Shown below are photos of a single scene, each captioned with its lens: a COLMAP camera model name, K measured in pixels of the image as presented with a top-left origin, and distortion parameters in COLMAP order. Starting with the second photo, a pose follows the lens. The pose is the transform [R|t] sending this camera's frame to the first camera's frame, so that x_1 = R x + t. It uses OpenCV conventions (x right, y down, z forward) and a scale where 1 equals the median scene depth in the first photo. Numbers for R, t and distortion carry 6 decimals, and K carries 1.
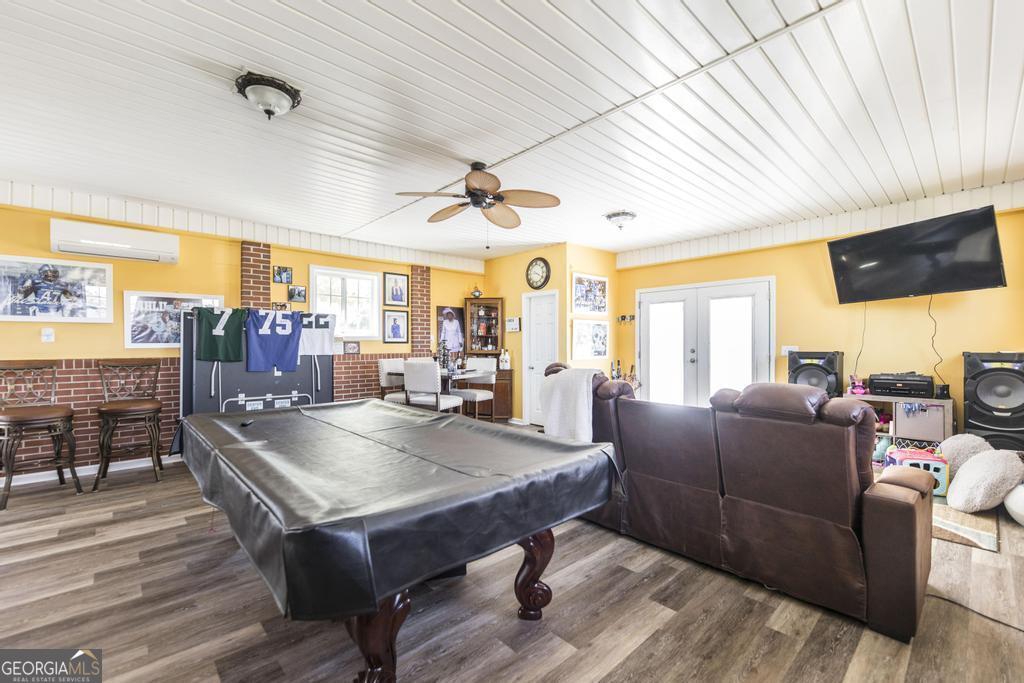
lens RADIAL K [[420.1, 0, 509.2], [0, 420.1, 343.8], [0, 0, 1]] dist [-0.003978, 0.000088]
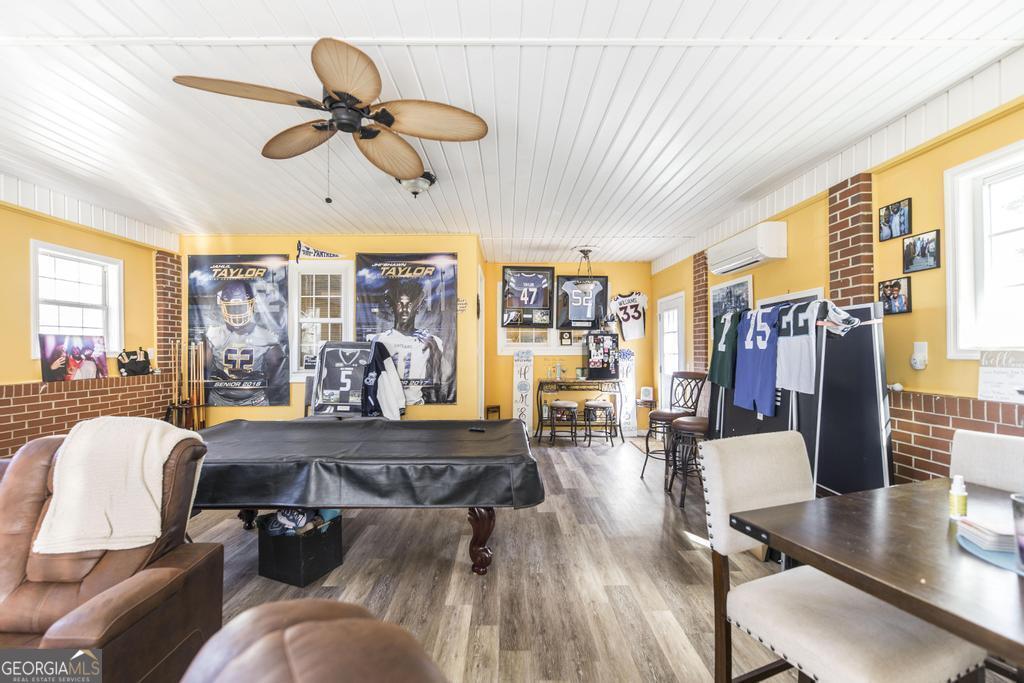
lens RADIAL K [[471.7, 0, 509.6], [0, 471.7, 346.2], [0, 0, 1]] dist [0.001314, 0.000094]
pose [[-0.681735, 0.000609, -0.731599, 0.156751], [0.006136, 0.999969, -0.004885, -0.023311], [0.731573, -0.007819, -0.681718, 1.098688]]
